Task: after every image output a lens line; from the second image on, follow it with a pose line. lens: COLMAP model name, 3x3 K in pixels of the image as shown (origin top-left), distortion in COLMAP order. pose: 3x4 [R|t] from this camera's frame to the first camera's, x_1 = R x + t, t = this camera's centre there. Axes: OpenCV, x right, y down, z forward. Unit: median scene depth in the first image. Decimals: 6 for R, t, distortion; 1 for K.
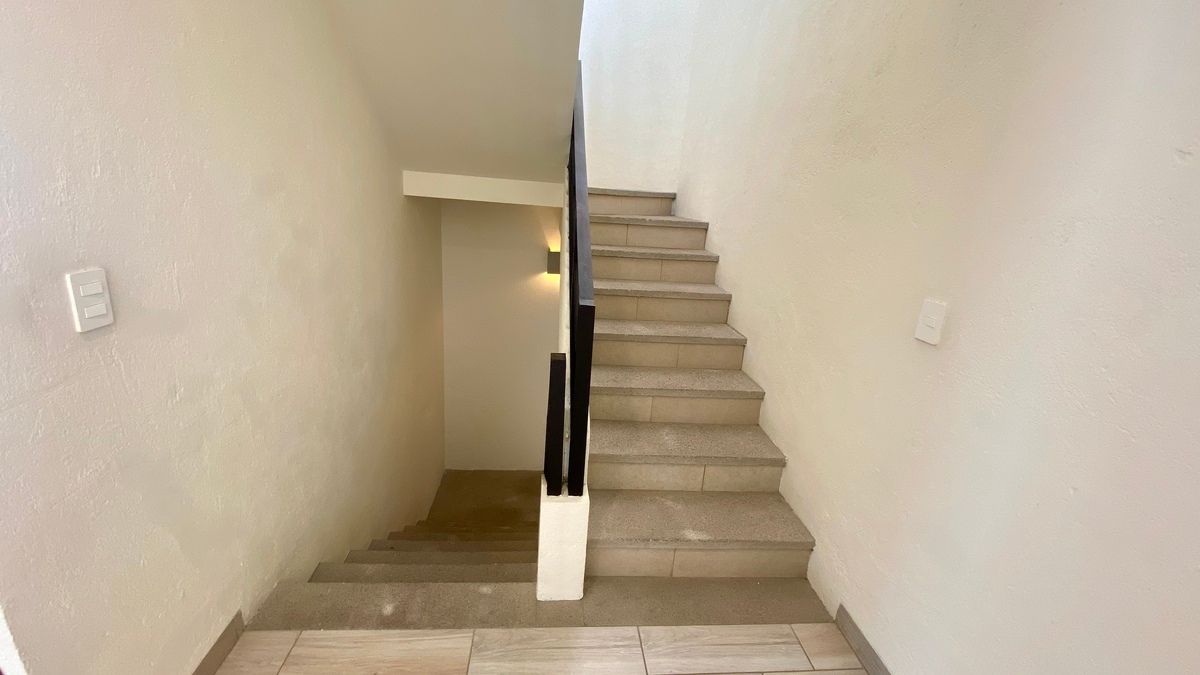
lens RADIAL K [[493.4, 0, 600.0], [0, 493.4, 337.5], [0, 0, 1]] dist [0.001932, -0.015788]
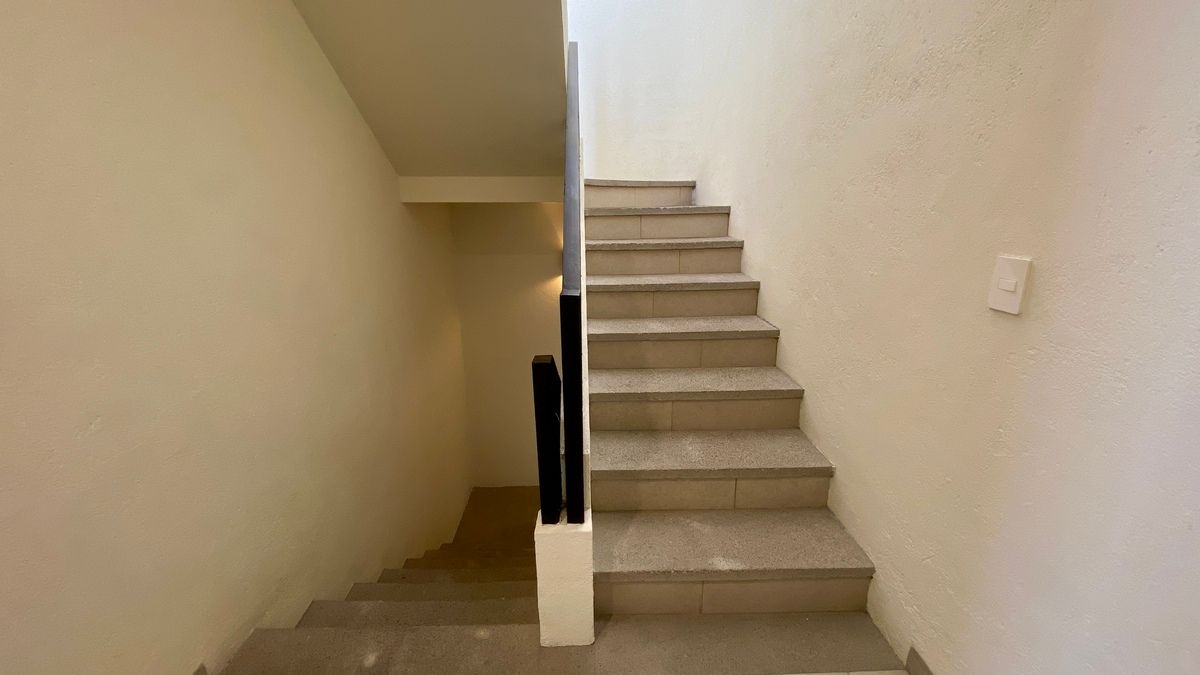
lens RADIAL K [[493.4, 0, 600.0], [0, 493.4, 337.5], [0, 0, 1]] dist [0.001932, -0.015788]
pose [[0.994916, -0.059696, -0.081104, 0.058656], [0.058249, 0.998100, -0.020099, 0.016915], [0.082150, 0.015273, 0.996503, 0.116198]]
